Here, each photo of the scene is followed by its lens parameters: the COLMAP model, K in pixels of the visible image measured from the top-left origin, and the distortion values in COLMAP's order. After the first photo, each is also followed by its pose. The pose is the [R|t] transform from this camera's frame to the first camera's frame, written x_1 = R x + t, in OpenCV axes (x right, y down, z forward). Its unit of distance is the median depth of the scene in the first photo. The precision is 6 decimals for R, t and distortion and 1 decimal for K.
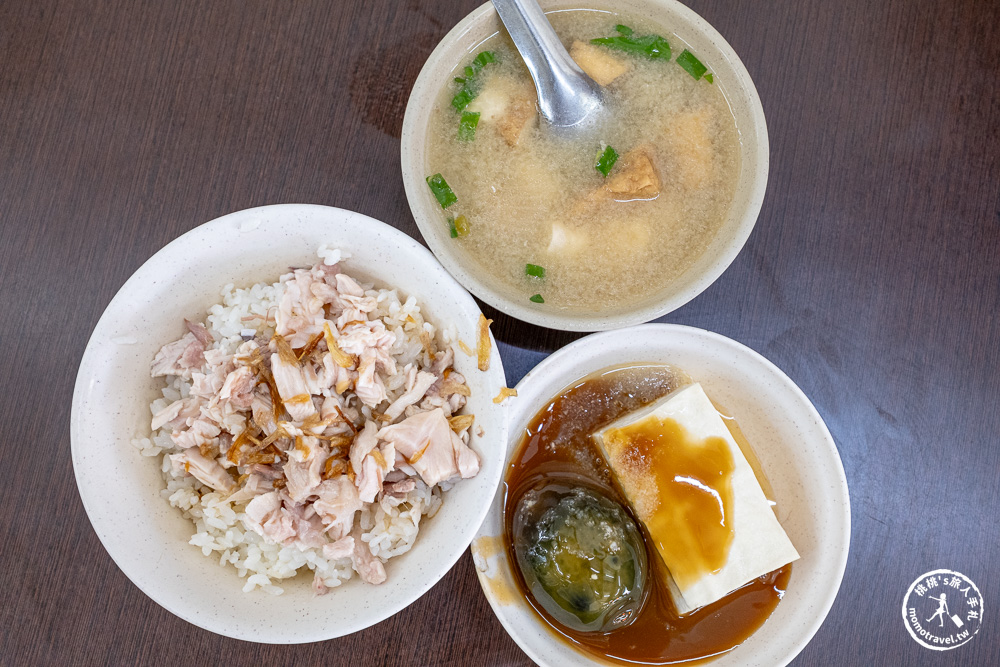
lens RADIAL K [[1111.2, 0, 481.6], [0, 1111.2, 346.7], [0, 0, 1]] dist [-0.007711, 0.000000]
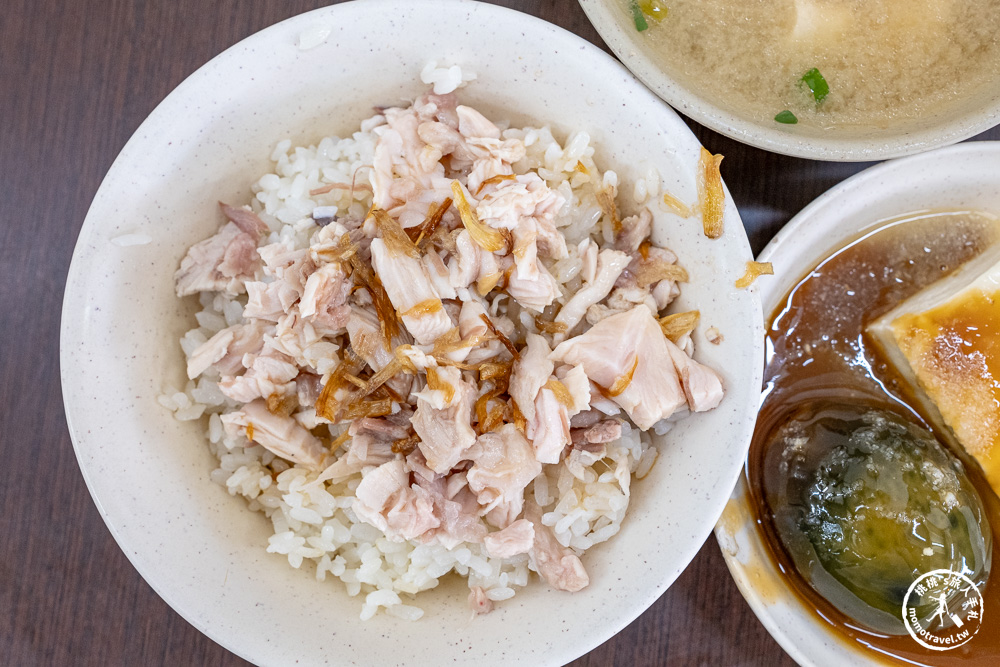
lens RADIAL K [[1111.2, 0, 455.6], [0, 1111.2, 357.1], [0, 0, 1]] dist [-0.007711, 0.000000]
pose [[0.996334, -0.085485, -0.003404, -0.141631], [0.085511, 0.993819, 0.070789, 0.030789], [-0.002669, -0.070820, 0.997486, 0.367293]]
